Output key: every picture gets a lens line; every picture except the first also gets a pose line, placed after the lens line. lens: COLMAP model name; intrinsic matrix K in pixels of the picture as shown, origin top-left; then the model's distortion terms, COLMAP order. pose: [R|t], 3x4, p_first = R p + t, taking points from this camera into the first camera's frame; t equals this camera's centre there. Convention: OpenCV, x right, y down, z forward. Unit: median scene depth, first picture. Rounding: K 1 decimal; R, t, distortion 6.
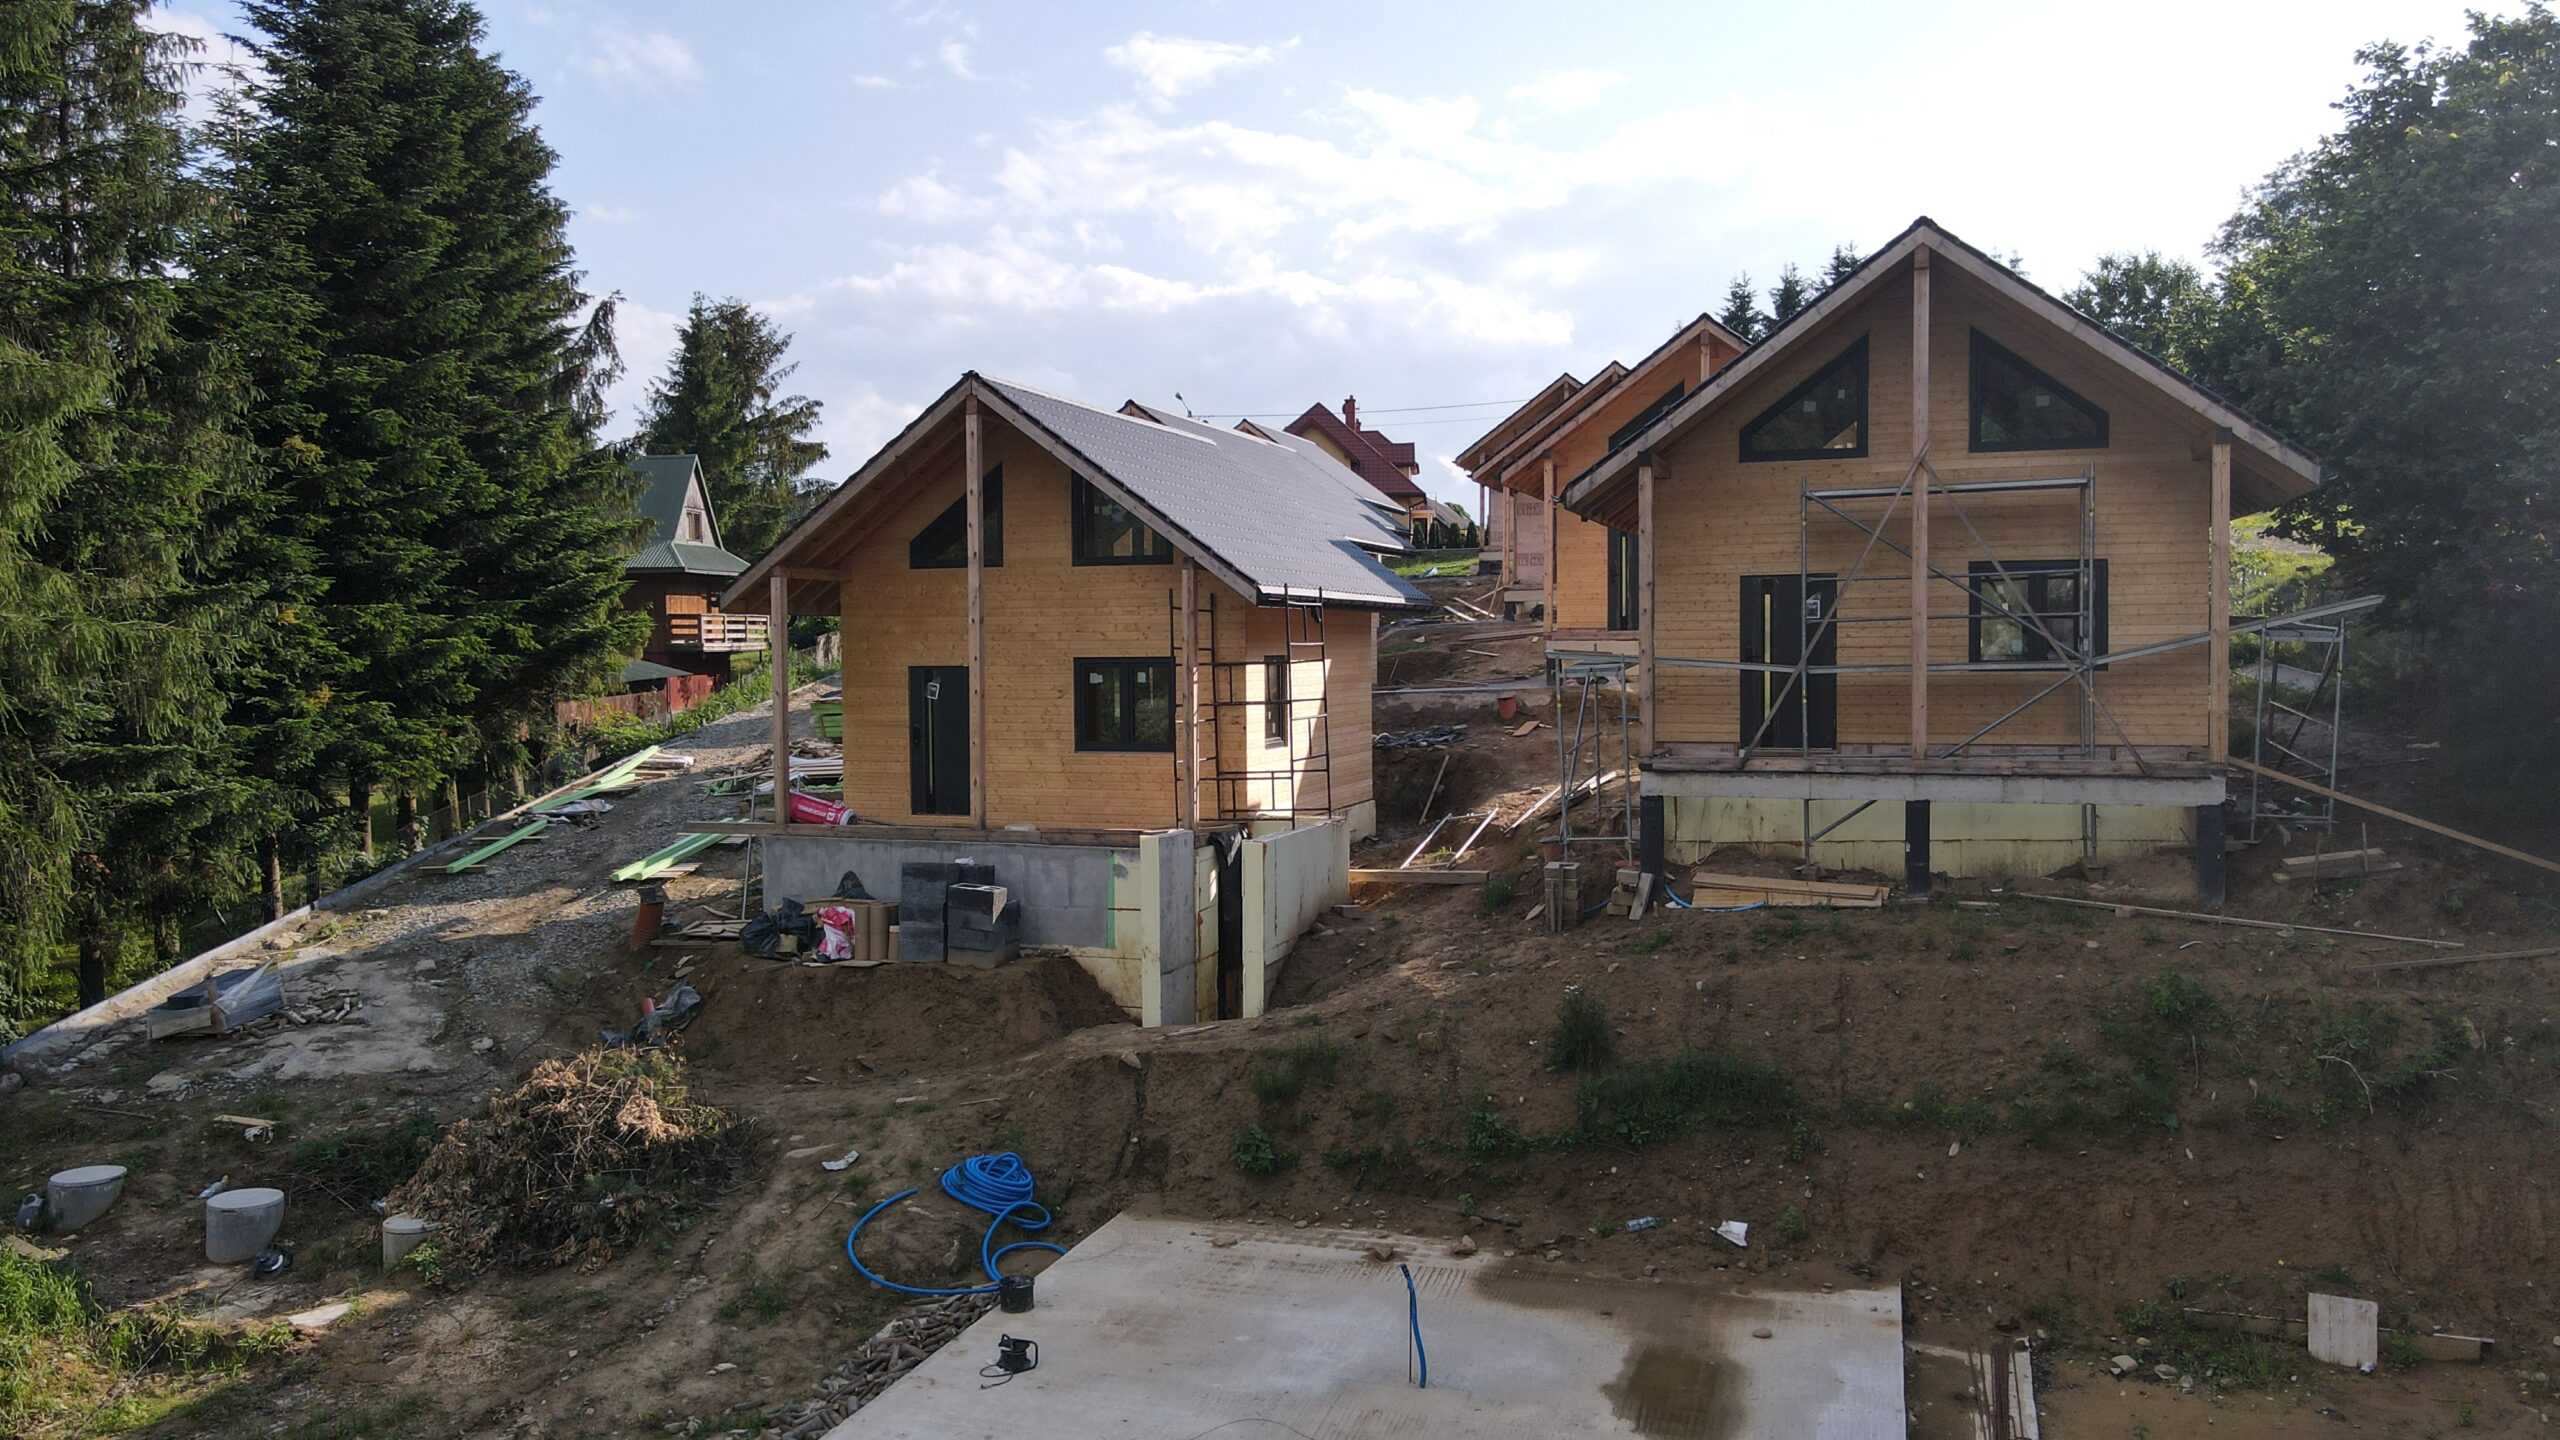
lens RADIAL K [[1886.5, 0, 1264.1], [0, 1886.5, 714.6], [0, 0, 1]] dist [0.001848, 0.021865]
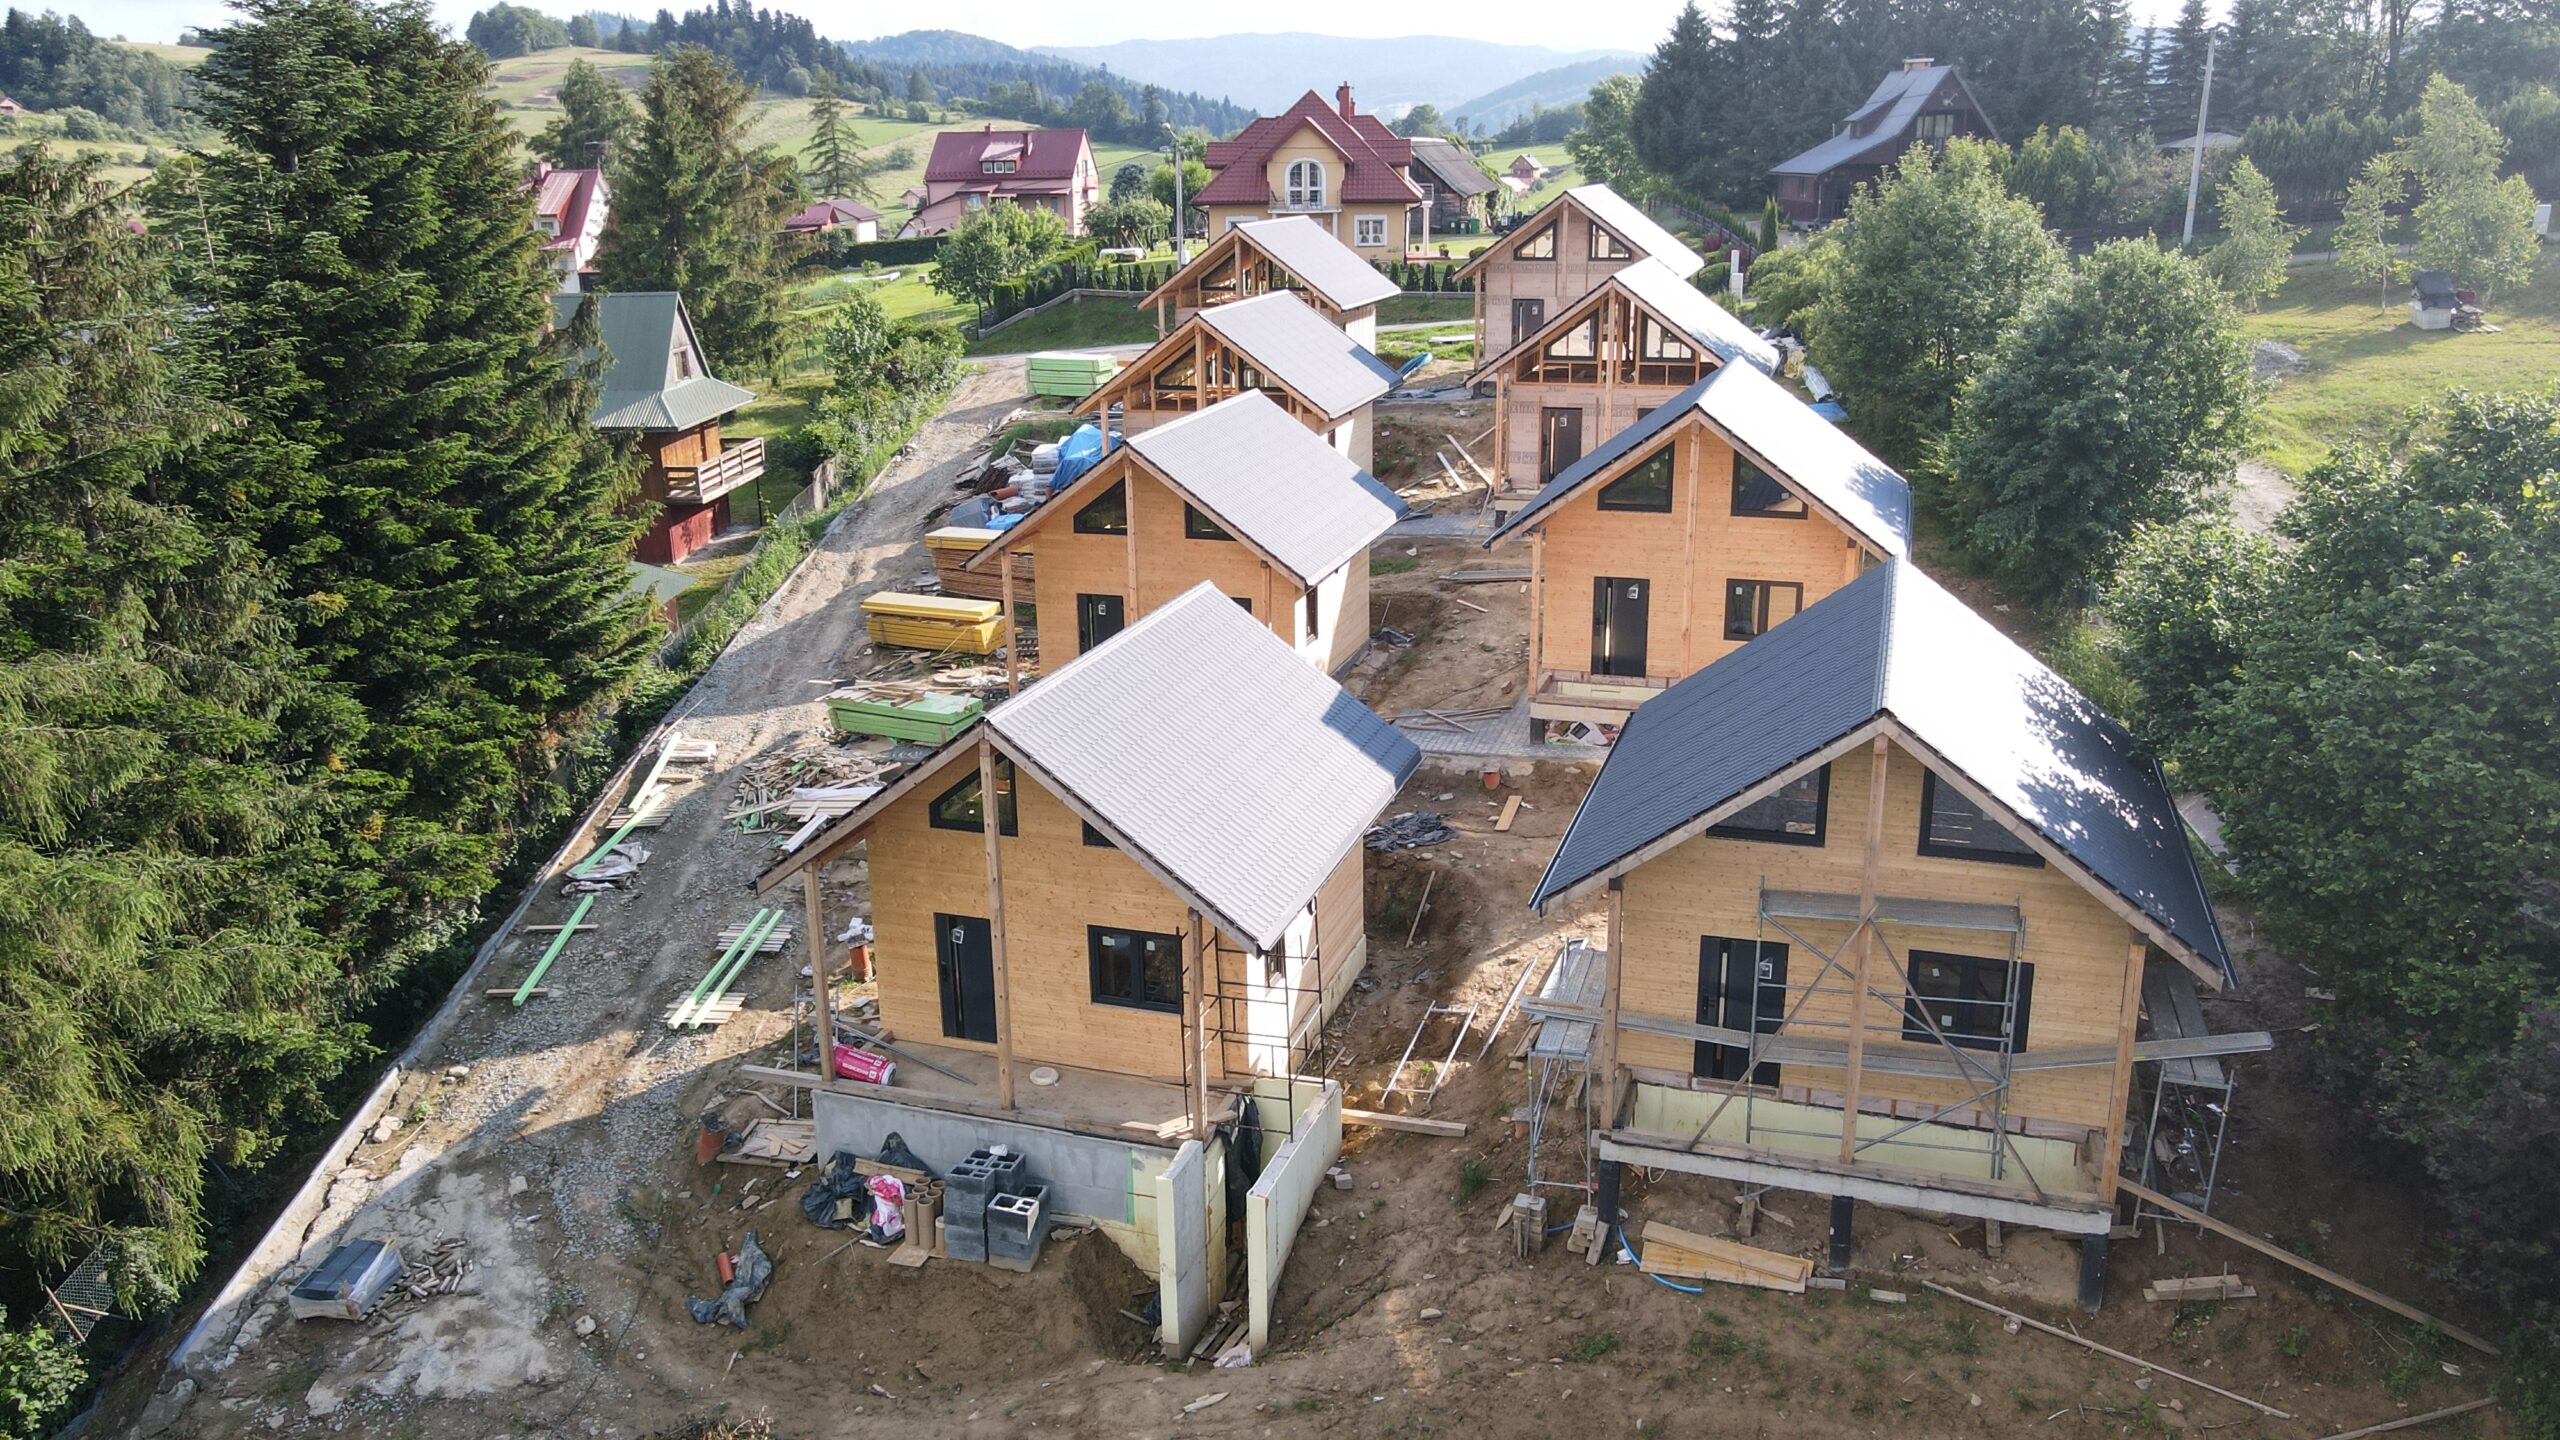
lens RADIAL K [[1886.5, 0, 1267.0], [0, 1886.5, 719.0], [0, 0, 1]] dist [0.001848, 0.021865]
pose [[0.999954, -0.008622, 0.004258, -0.001800], [0.007264, 0.967421, 0.253067, -0.469892], [-0.006301, -0.253024, 0.967439, -0.020327]]
